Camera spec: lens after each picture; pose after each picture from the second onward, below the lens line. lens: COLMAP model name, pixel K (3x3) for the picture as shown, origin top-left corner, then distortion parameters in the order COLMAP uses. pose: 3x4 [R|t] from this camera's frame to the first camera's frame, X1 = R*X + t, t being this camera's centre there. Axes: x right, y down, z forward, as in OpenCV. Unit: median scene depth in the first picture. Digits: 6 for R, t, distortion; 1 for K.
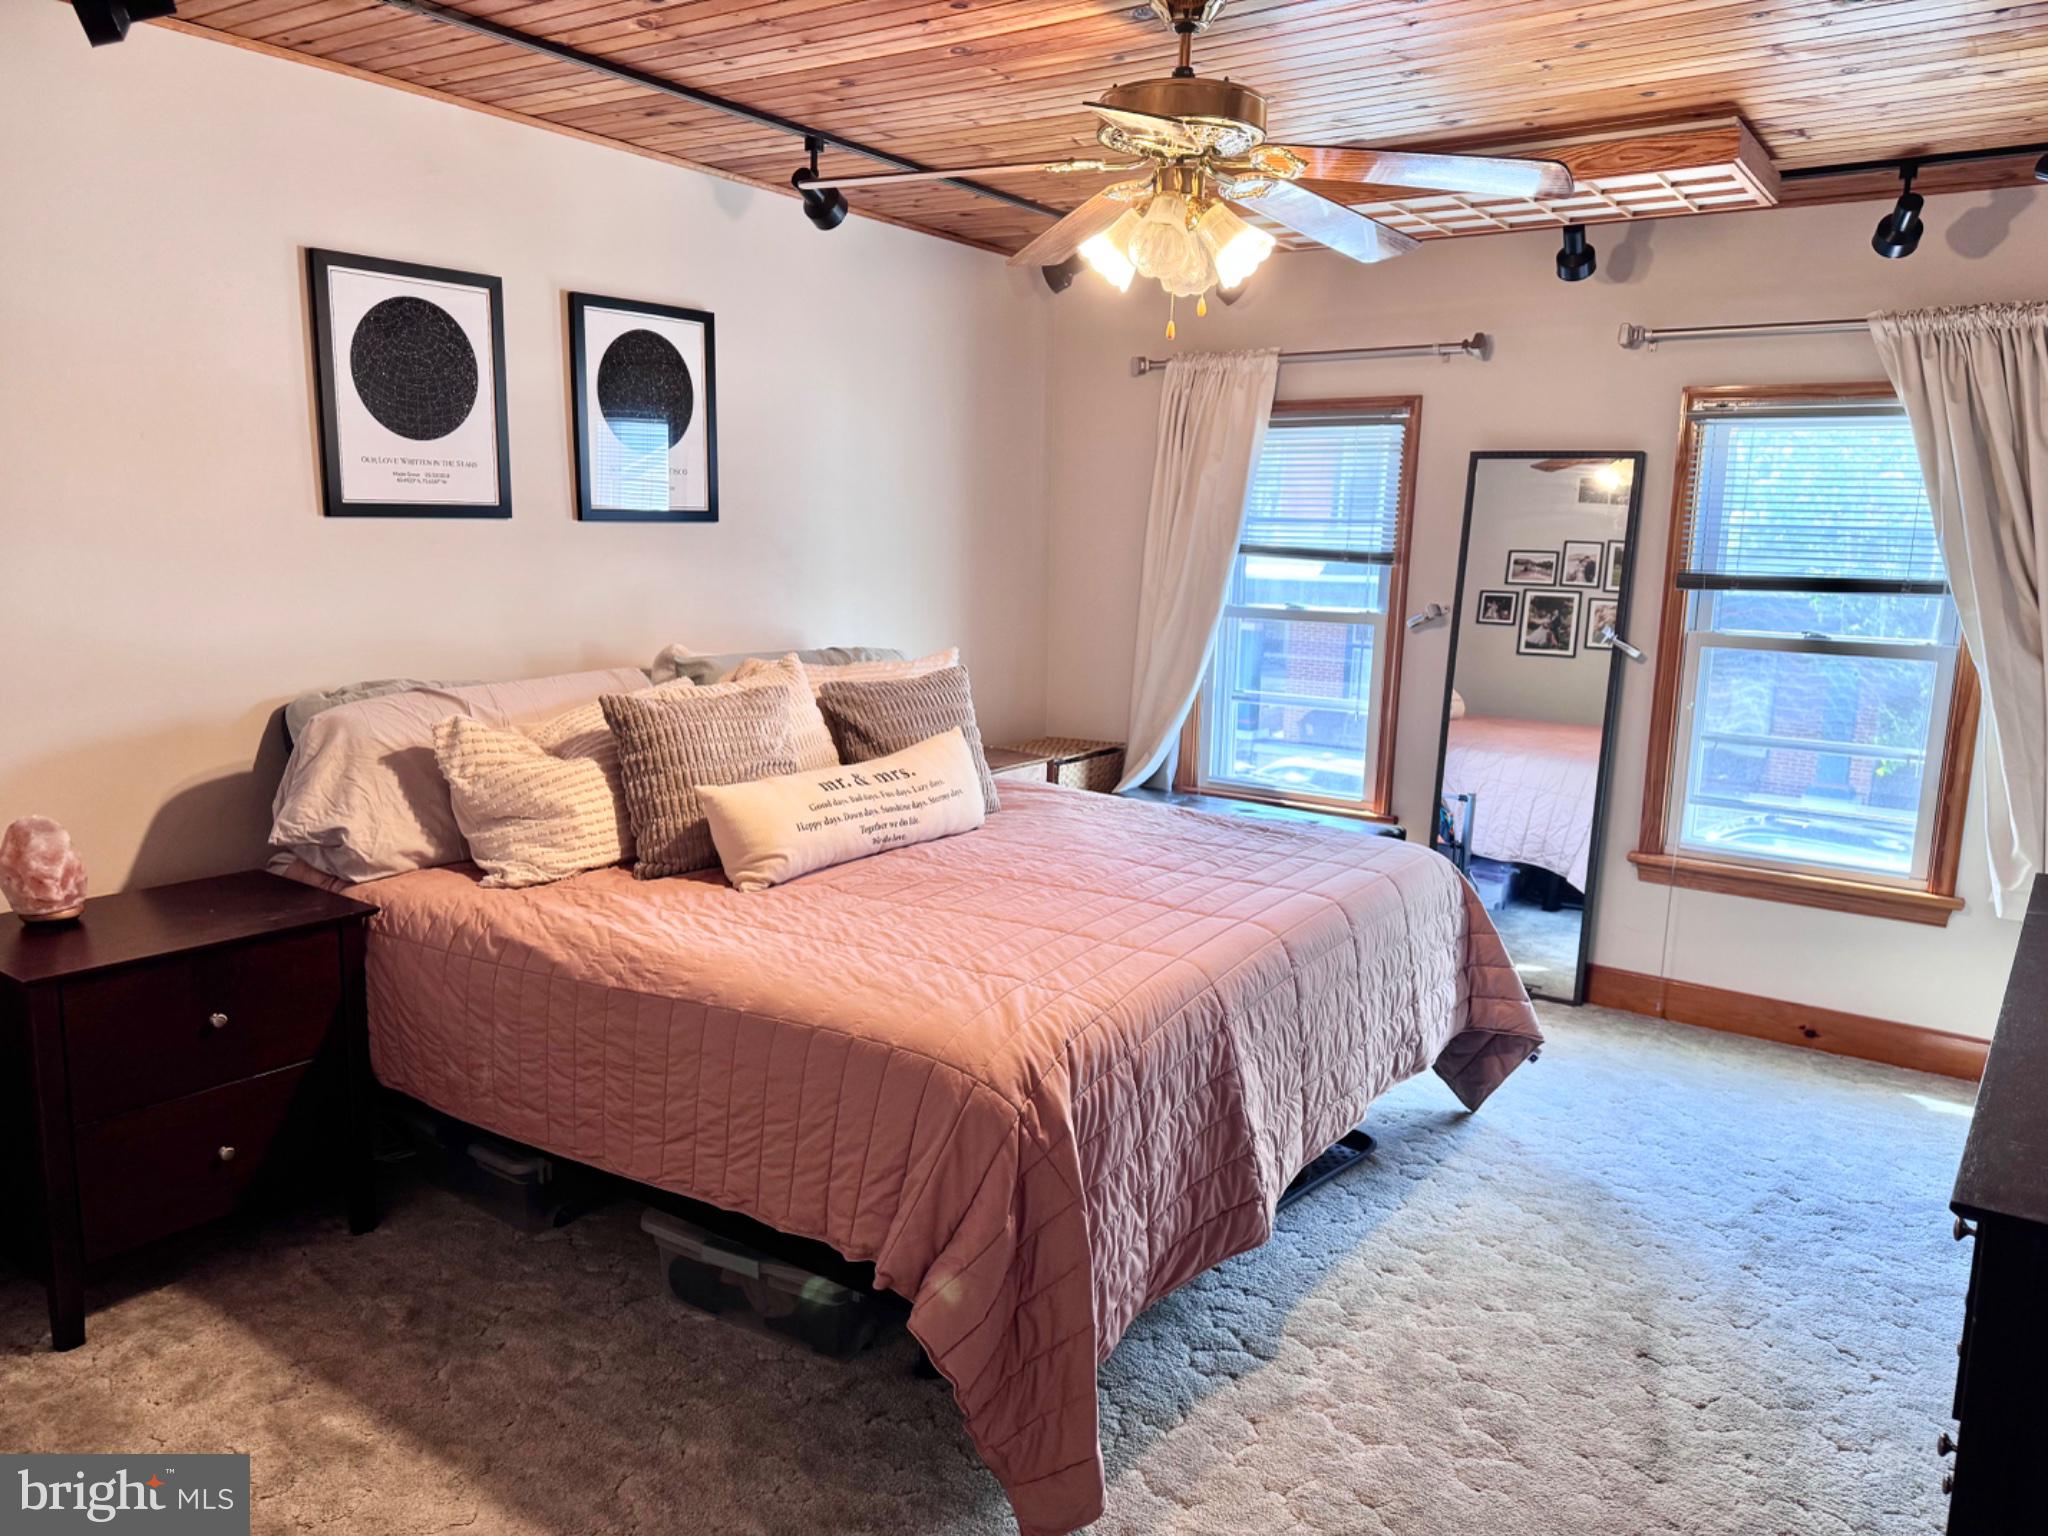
lens RADIAL K [[1442.7, 0, 1026.2], [0, 1442.7, 786.3], [0, 0, 1]] dist [0.003013, -0.045614]
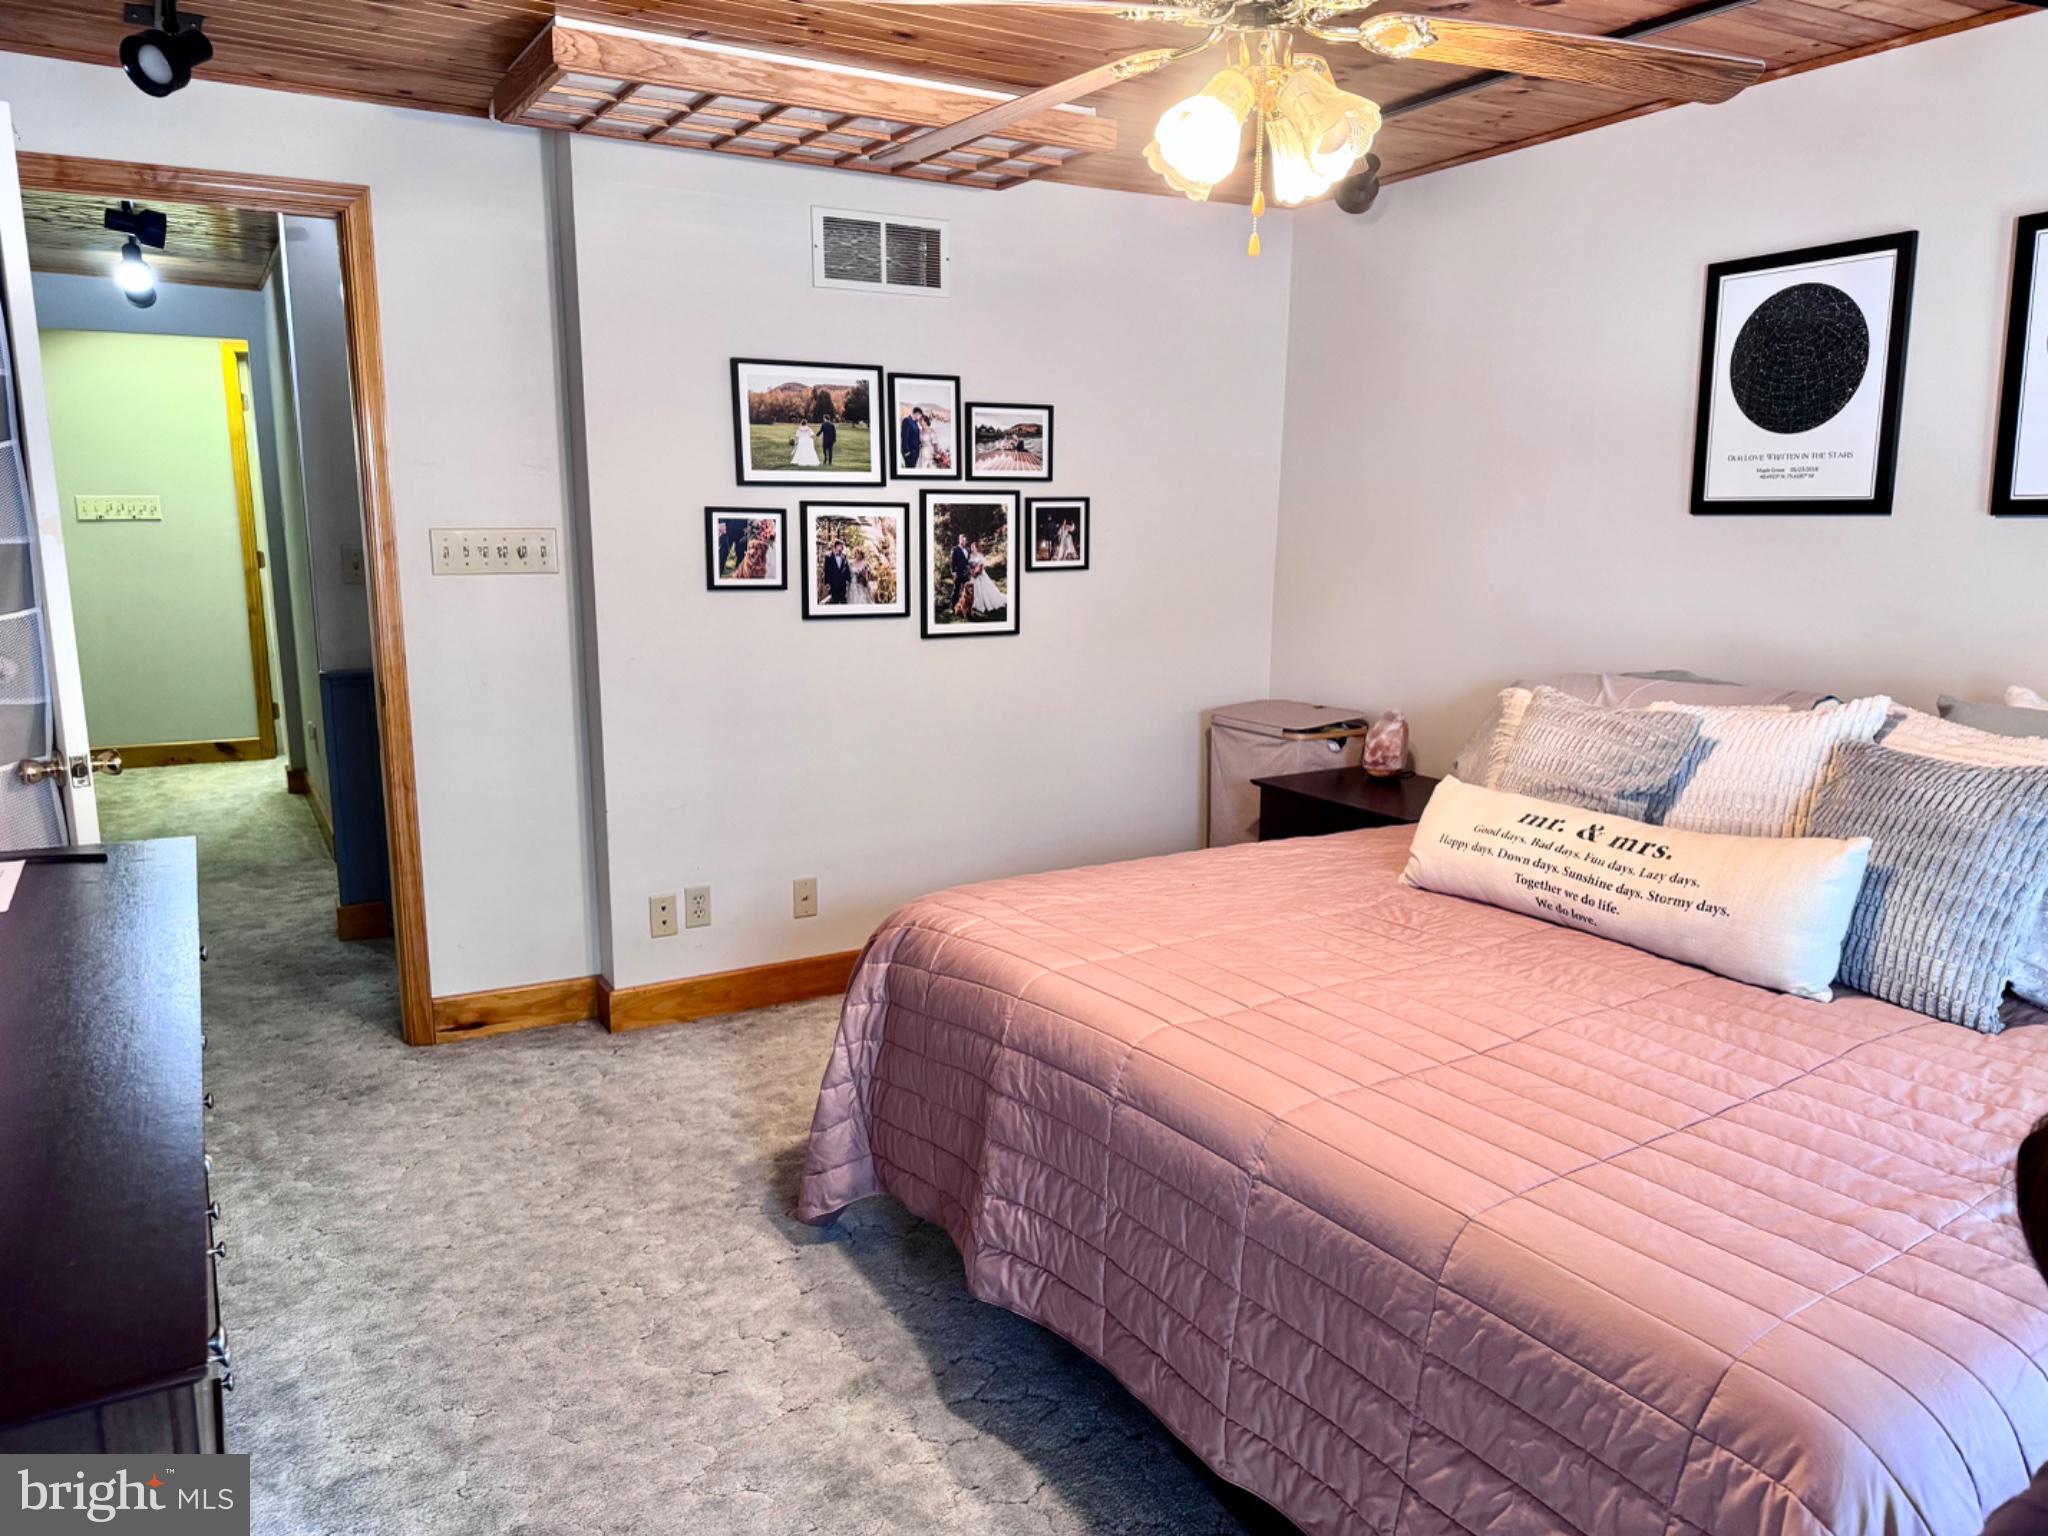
lens RADIAL K [[1433.3, 0, 1024.0], [0, 1433.3, 768.0], [0, 0, 1]] dist [0.000814, 0.000718]
pose [[-0.405906, 0.137016, -0.903586, 0.688598], [-0.178247, 0.957842, 0.225315, -0.154435], [0.896364, 0.252518, -0.364371, 0.965043]]
